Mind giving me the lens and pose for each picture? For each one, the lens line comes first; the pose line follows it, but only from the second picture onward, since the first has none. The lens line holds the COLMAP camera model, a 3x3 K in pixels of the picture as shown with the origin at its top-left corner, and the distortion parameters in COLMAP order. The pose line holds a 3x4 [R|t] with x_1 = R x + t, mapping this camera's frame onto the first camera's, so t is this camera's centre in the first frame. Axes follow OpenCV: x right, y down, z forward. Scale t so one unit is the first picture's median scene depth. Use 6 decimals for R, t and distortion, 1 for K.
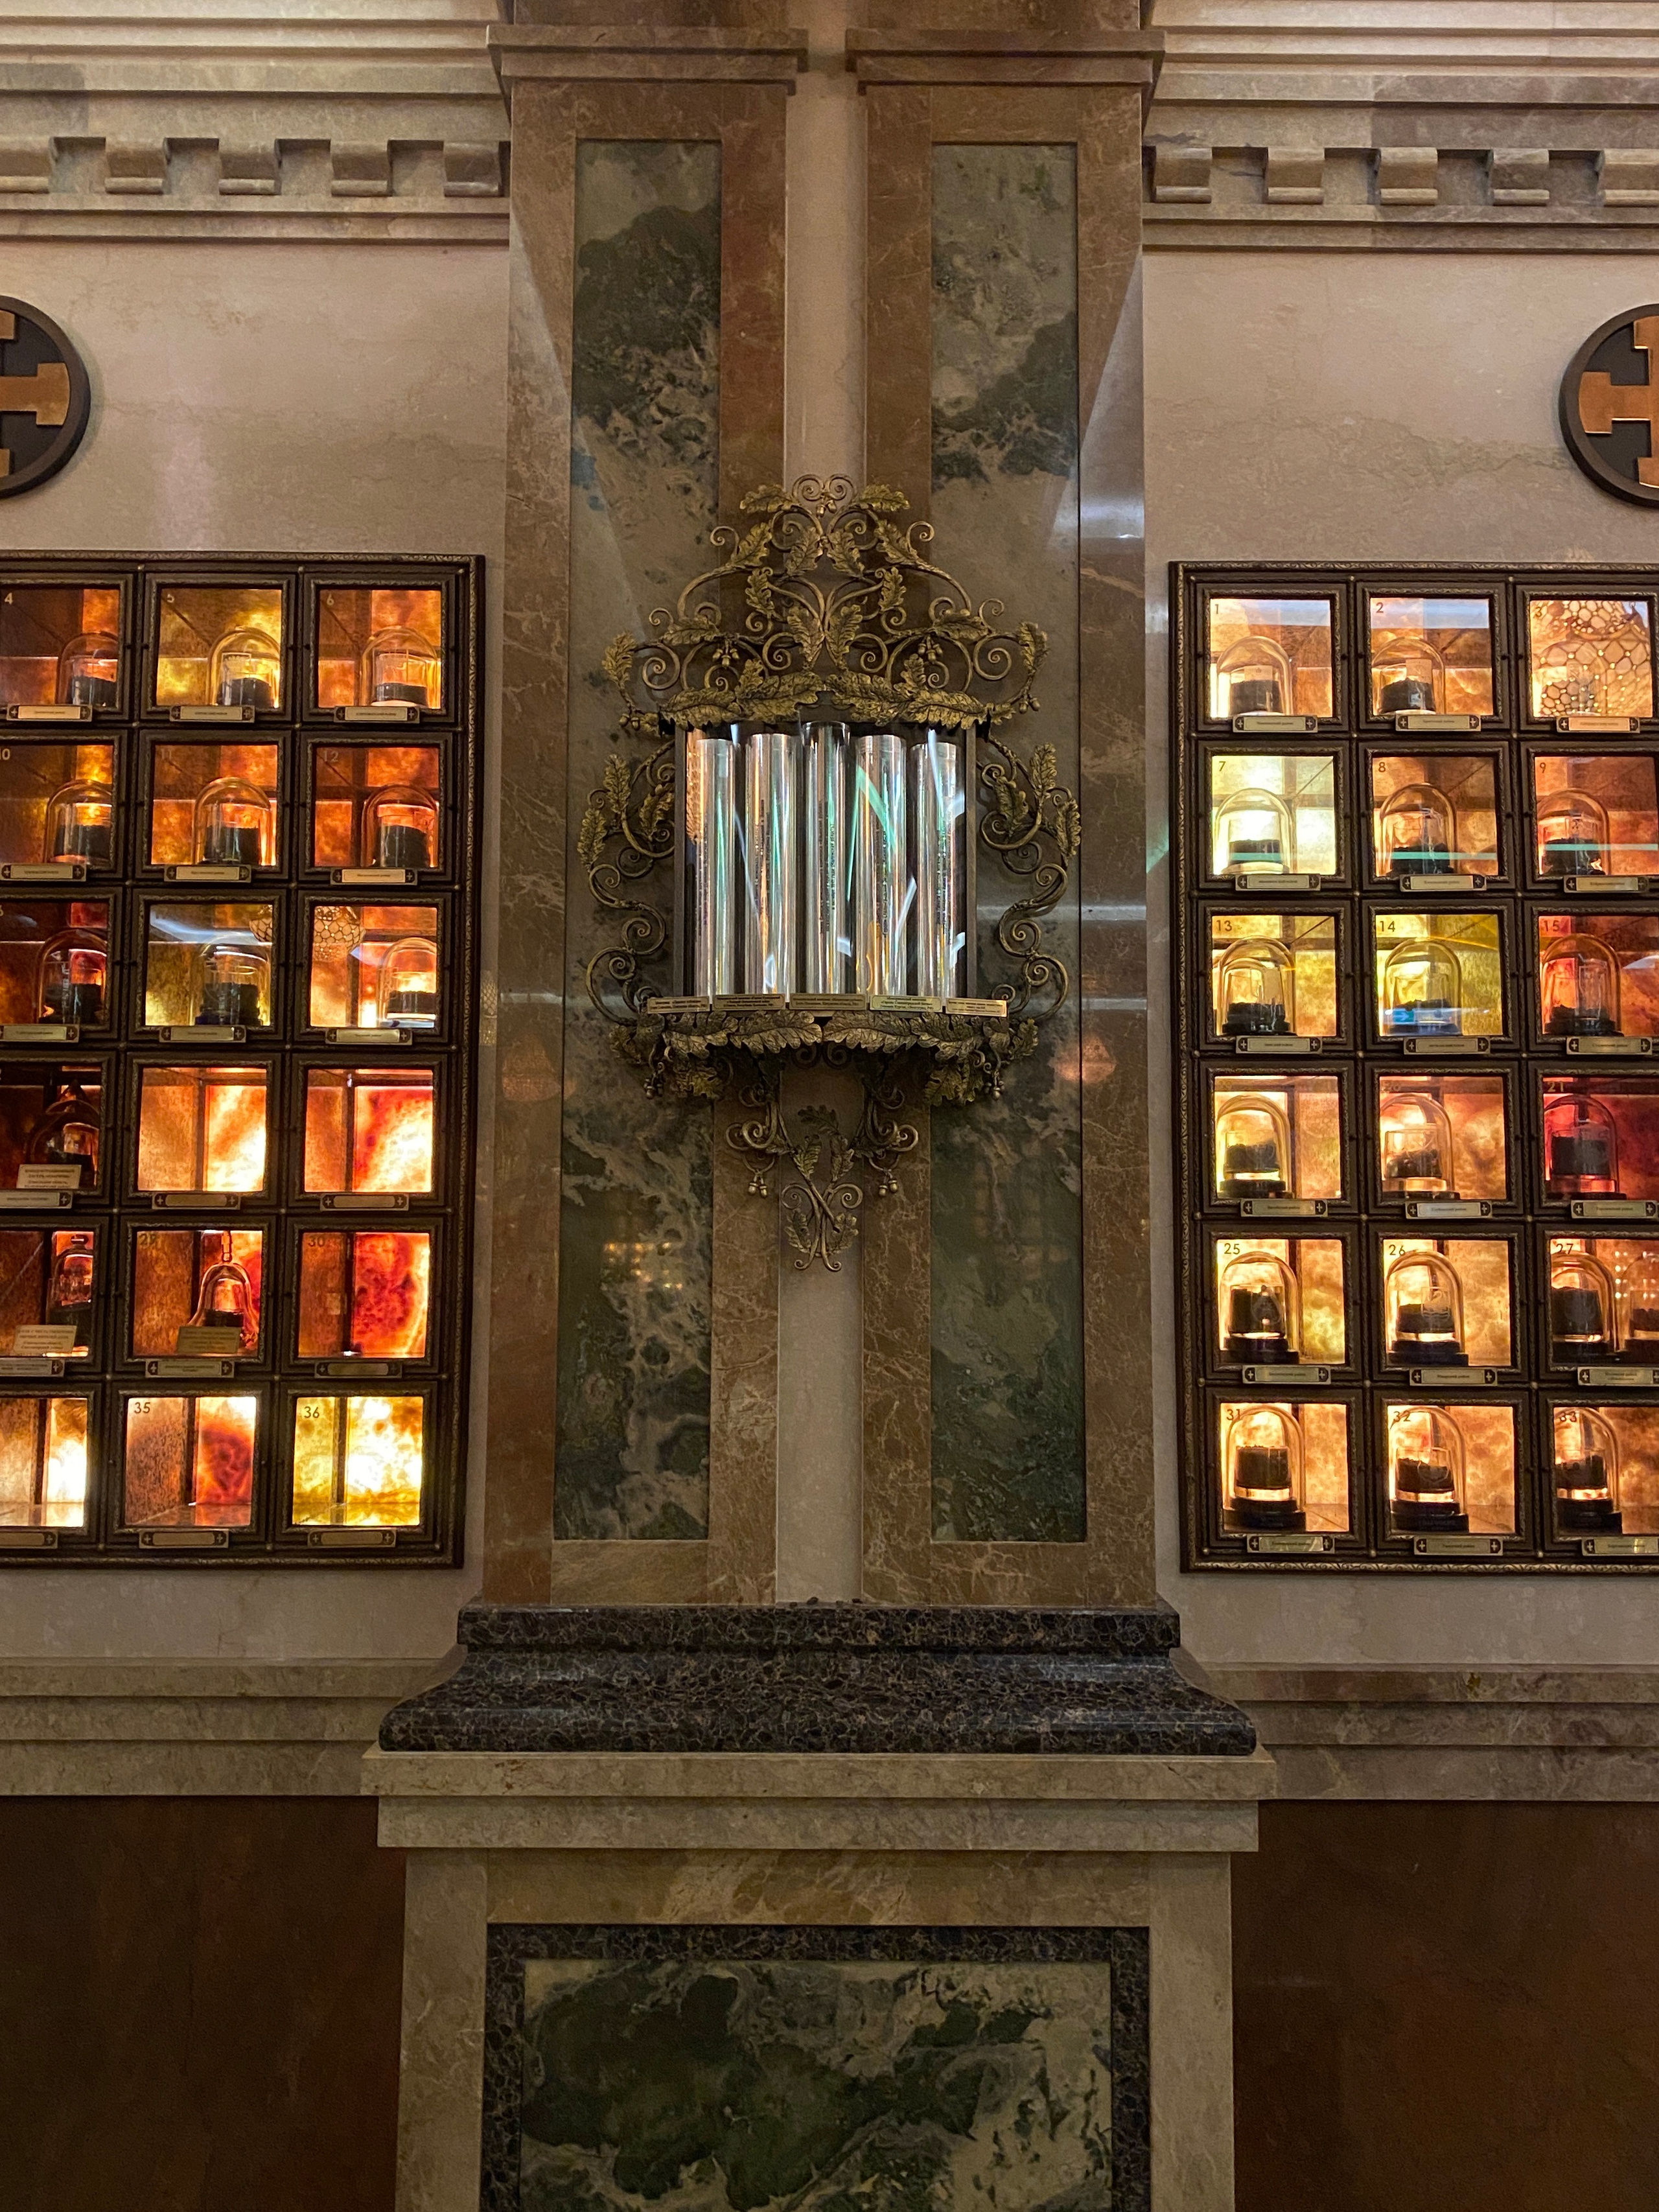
lens RADIAL K [[1721.9, 0, 822.0], [0, 1721.9, 1070.7], [0, 0, 1]] dist [0.086300, -0.078349]
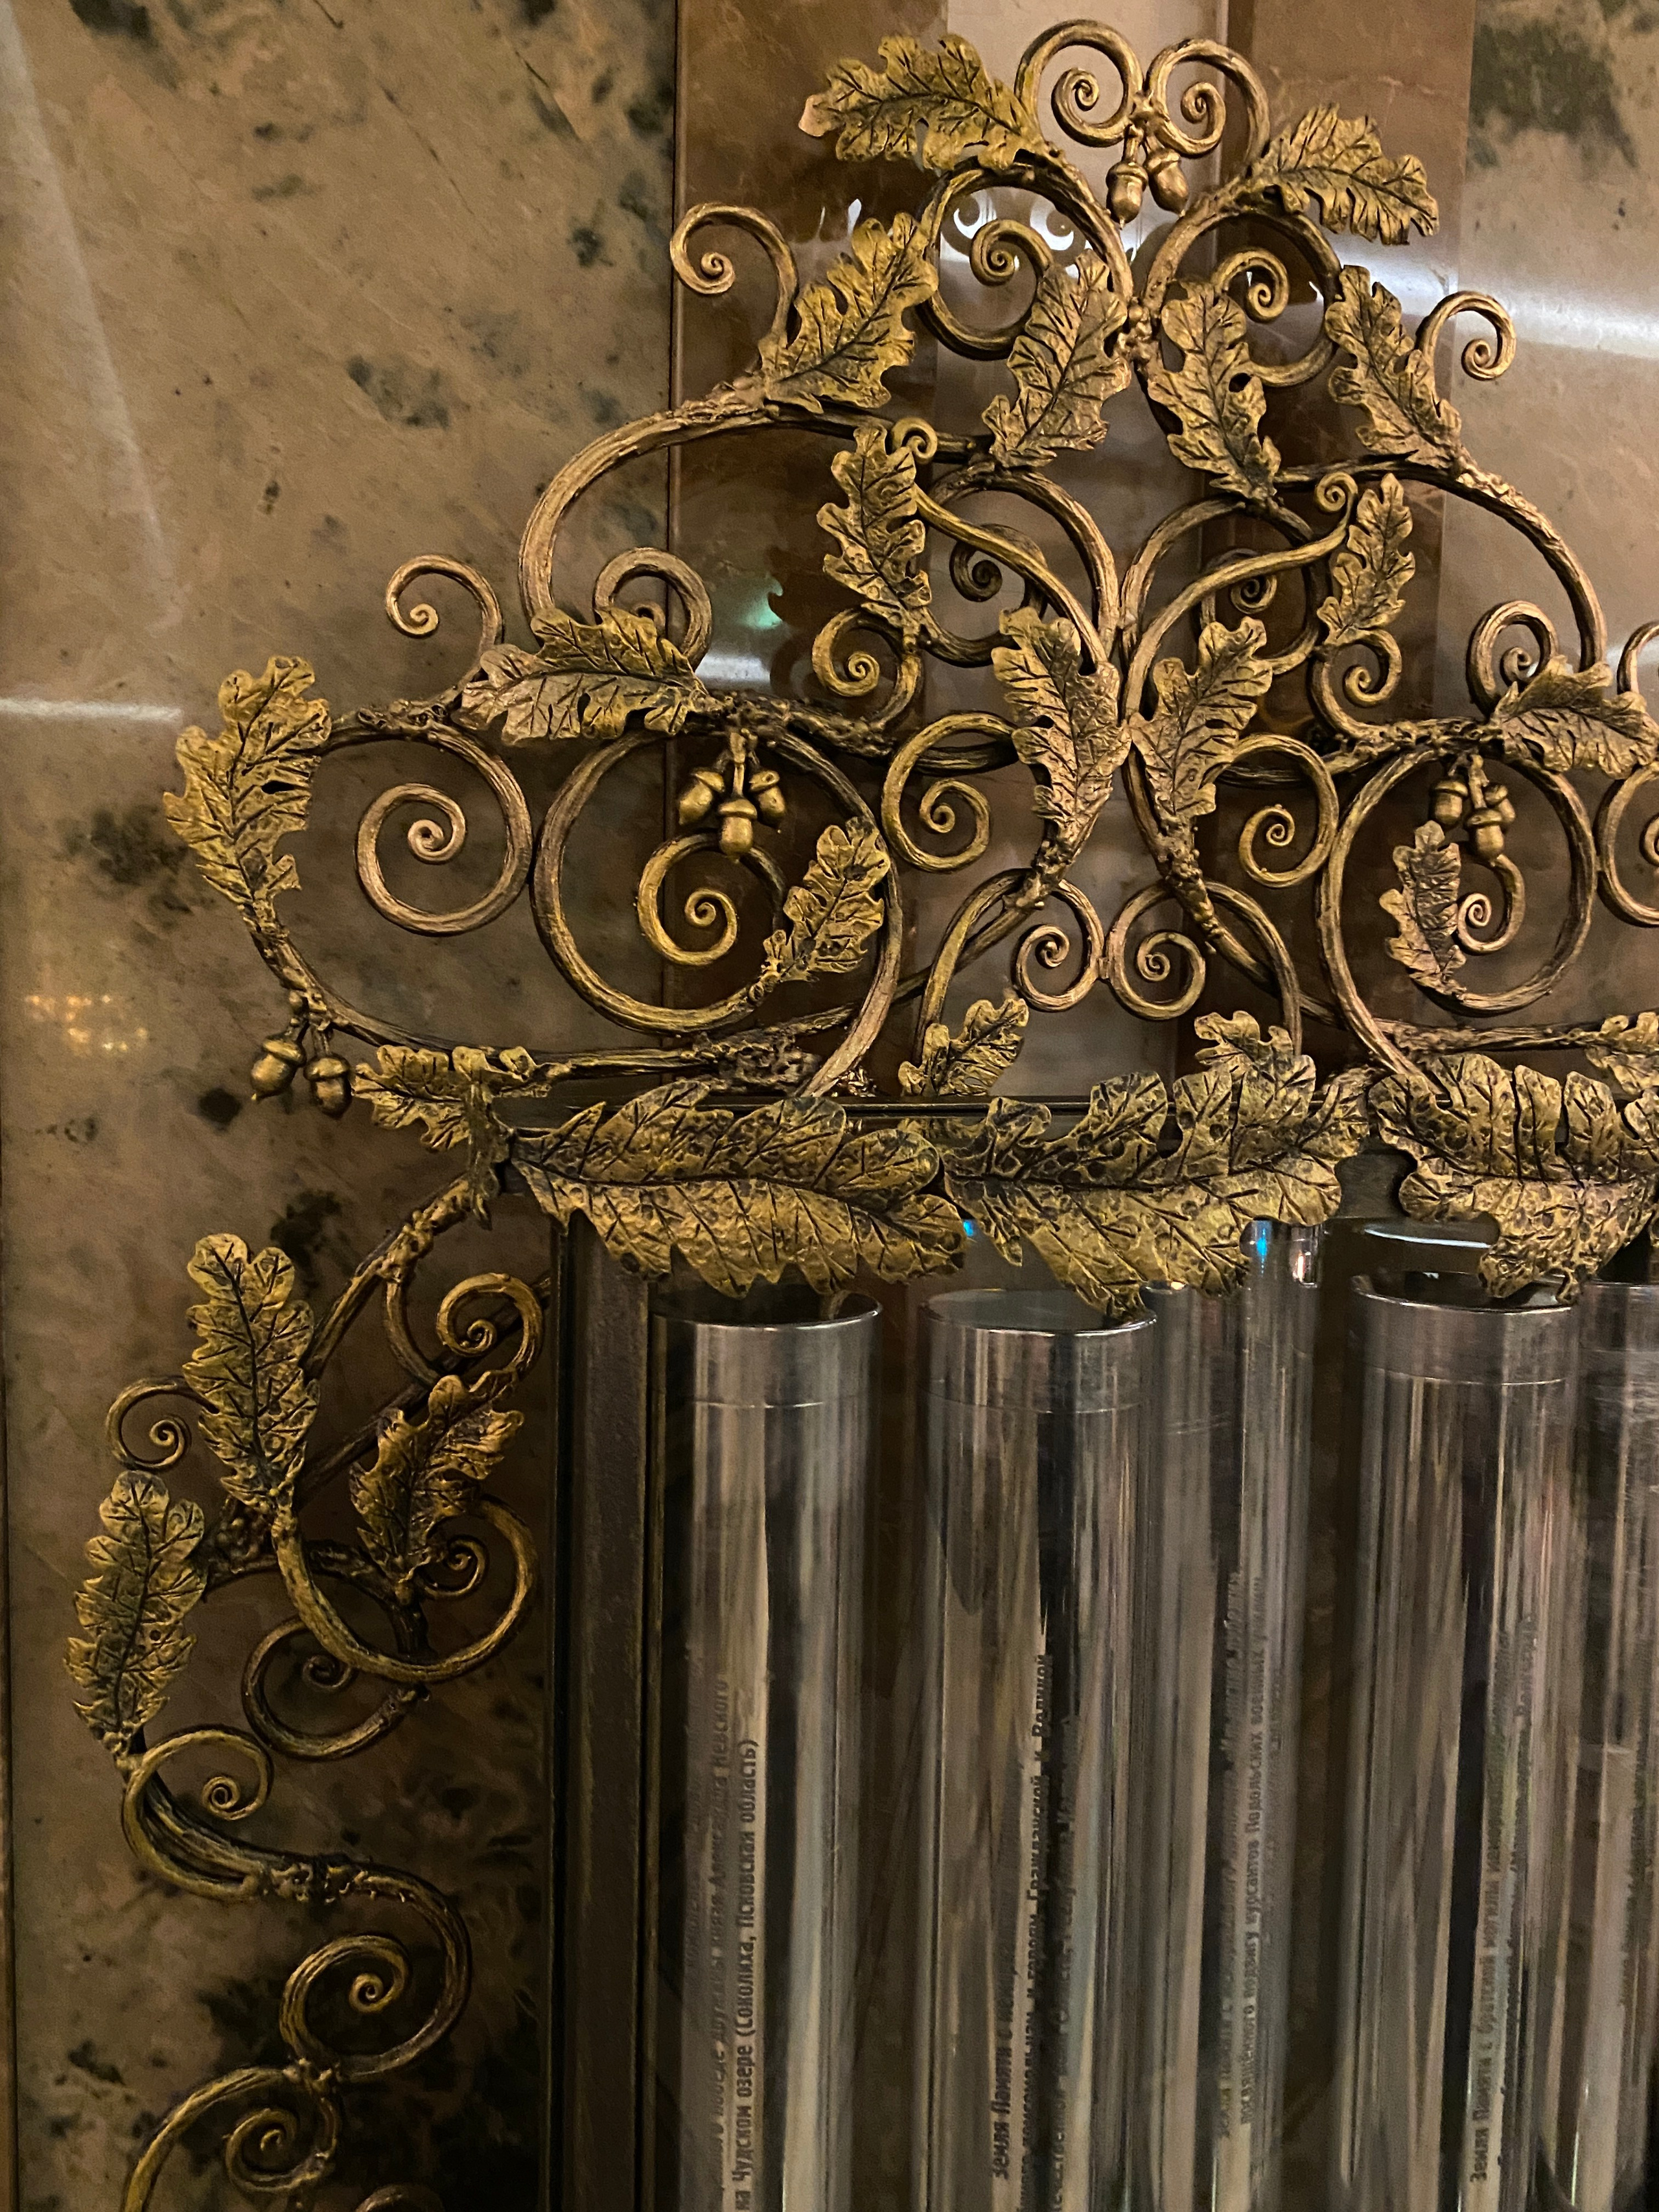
lens RADIAL K [[1785.5, 0, 829.5], [0, 1785.5, 1106.0], [0, 0, 1]] dist [0.015572, 0.004184]
pose [[0.956103, -0.004776, 0.292993, -0.115789], [-0.046538, 0.984703, 0.167914, -0.244020], [-0.289313, -0.174179, 0.941254, 0.776186]]
